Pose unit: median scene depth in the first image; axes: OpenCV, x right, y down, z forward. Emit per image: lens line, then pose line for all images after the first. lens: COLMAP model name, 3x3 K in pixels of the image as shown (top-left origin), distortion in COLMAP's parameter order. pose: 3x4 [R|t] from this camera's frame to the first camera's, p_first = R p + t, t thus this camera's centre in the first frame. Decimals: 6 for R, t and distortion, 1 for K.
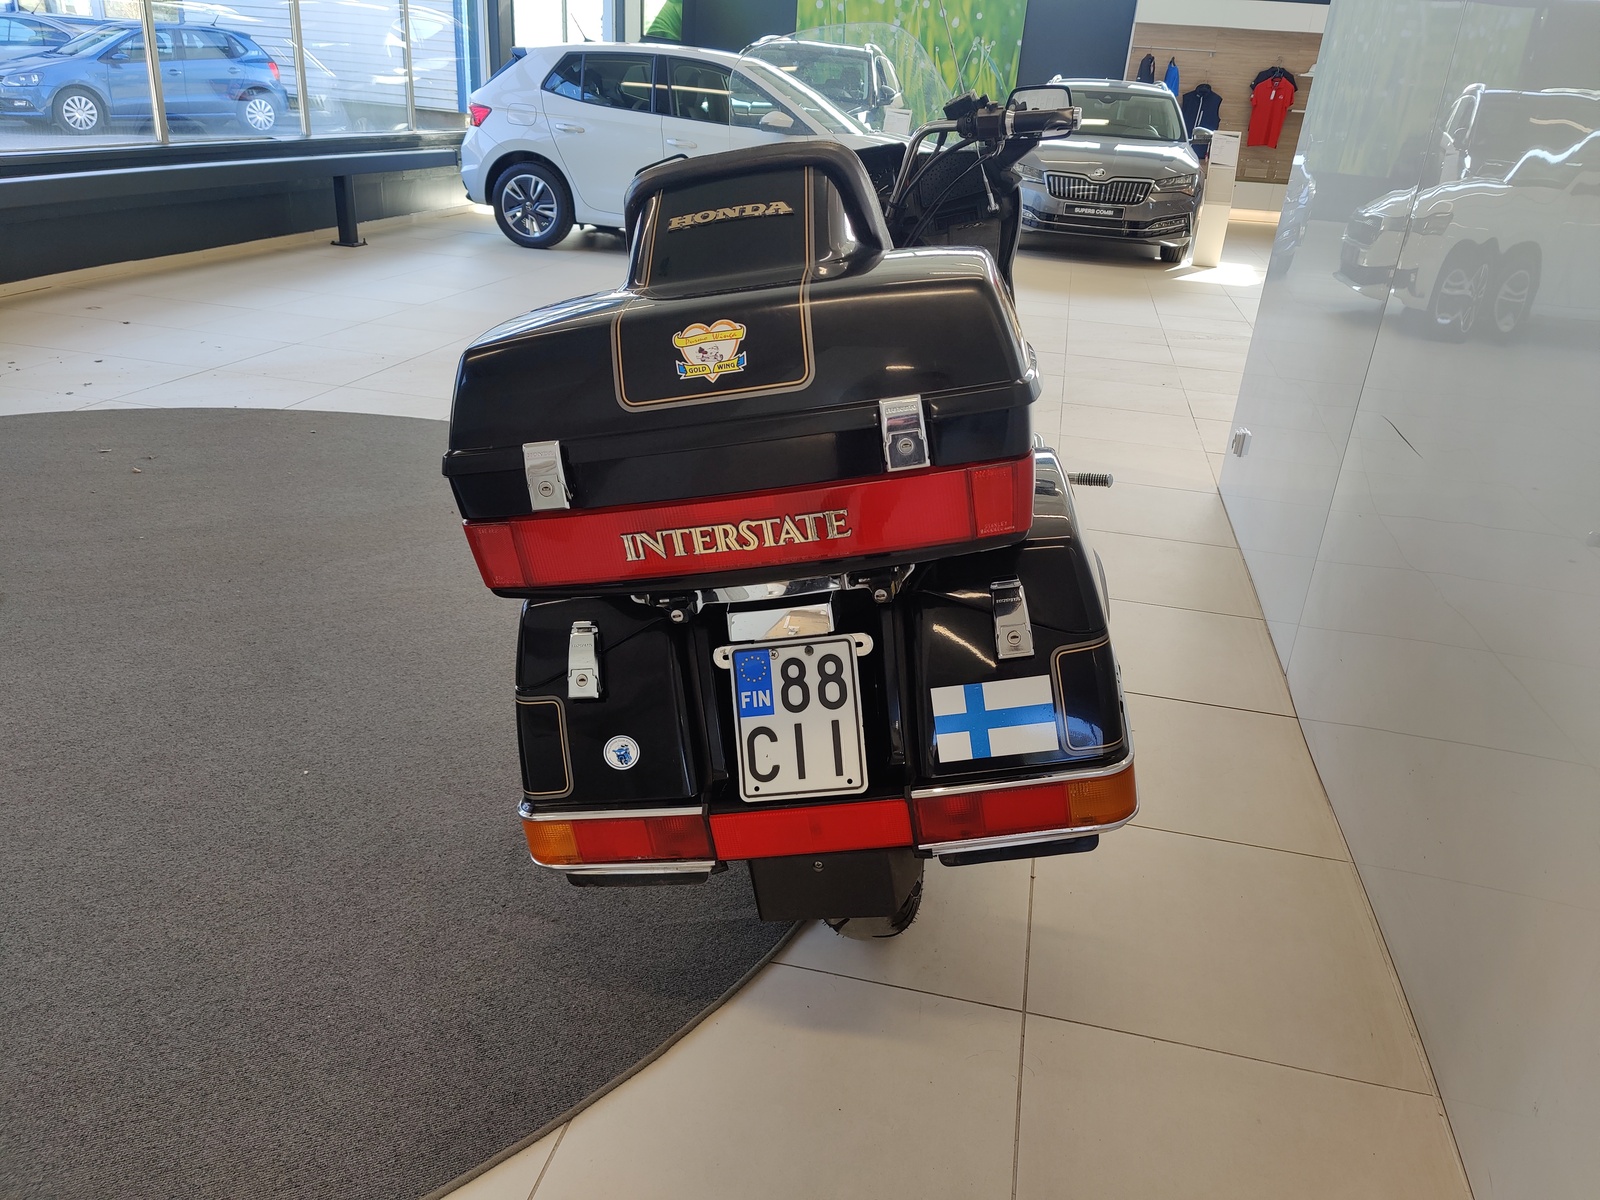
lens RADIAL K [[1163.3, 0, 800.0], [0, 1163.3, 600.0], [0, 0, 1]] dist [0.011483, 0.004275]
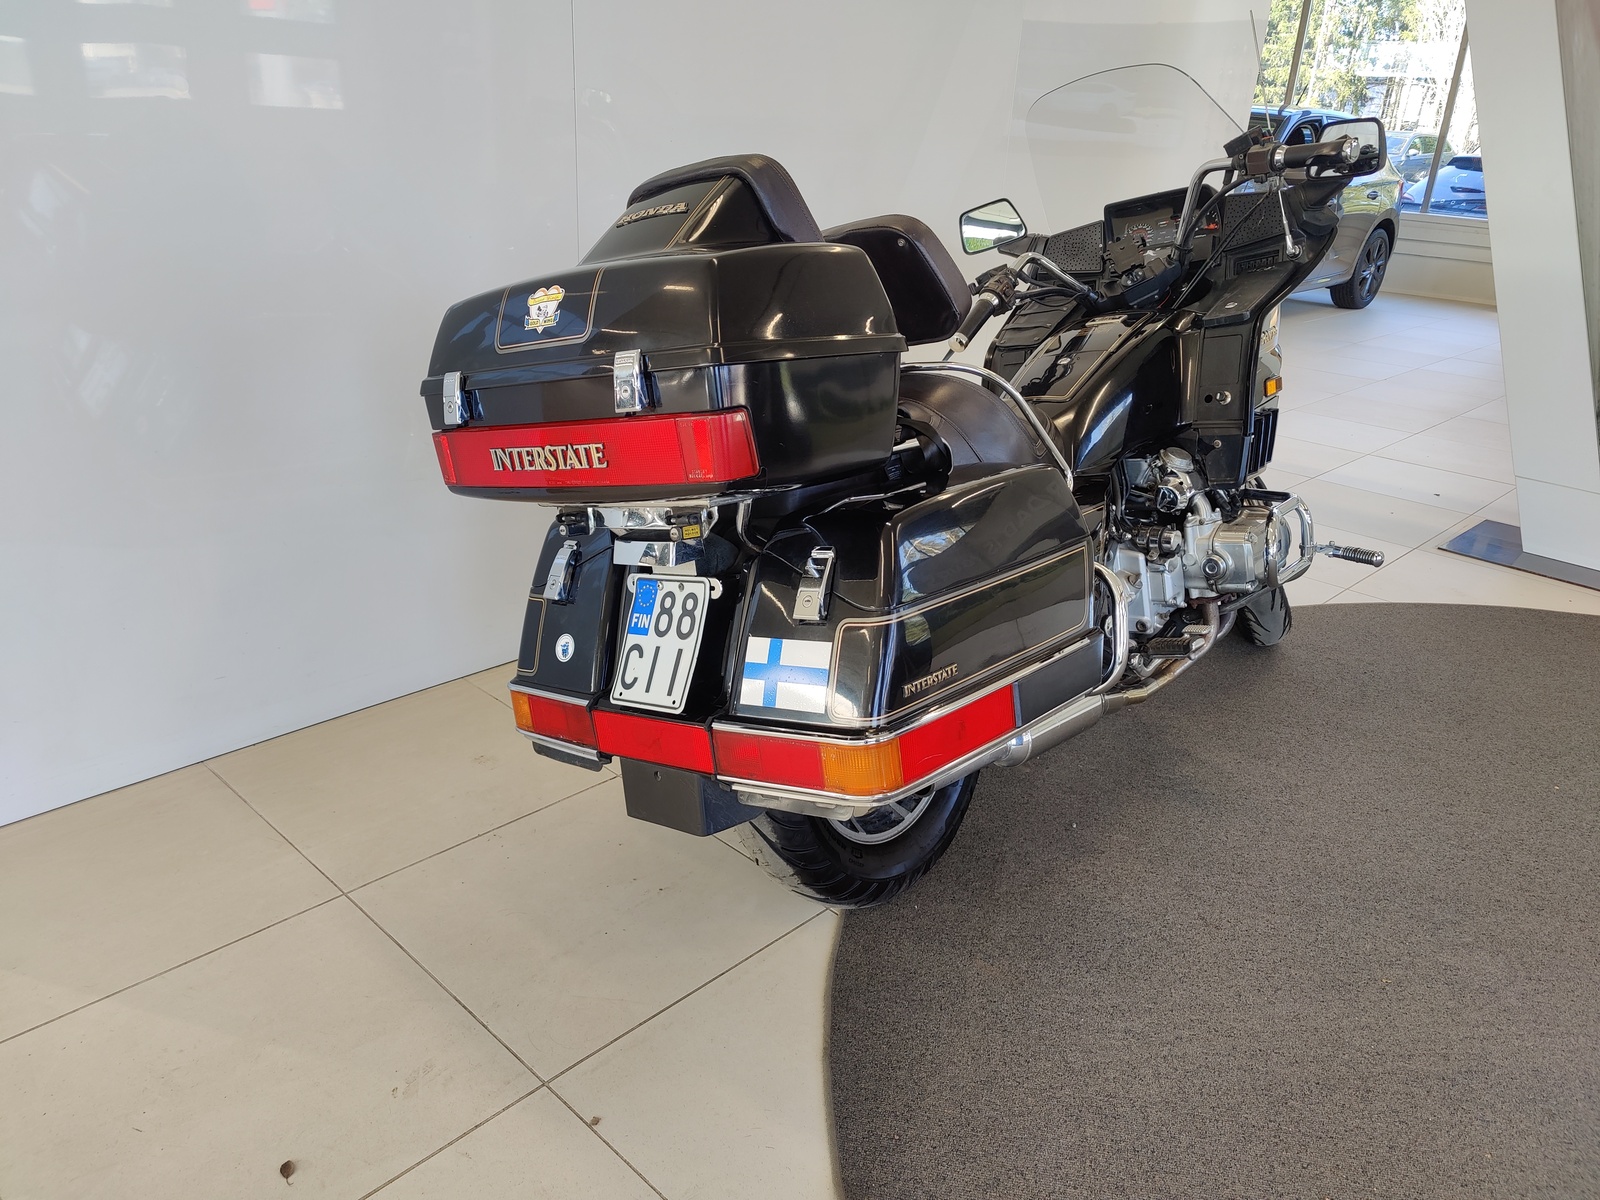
lens RADIAL K [[1163.3, 0, 800.0], [0, 1163.3, 600.0], [0, 0, 1]] dist [0.011483, 0.004275]
pose [[0.841958, 0.179374, -0.508854, 0.396677], [-0.207513, 0.978231, 0.001478, 0.016861], [0.498042, 0.104349, 0.860852, 0.036513]]
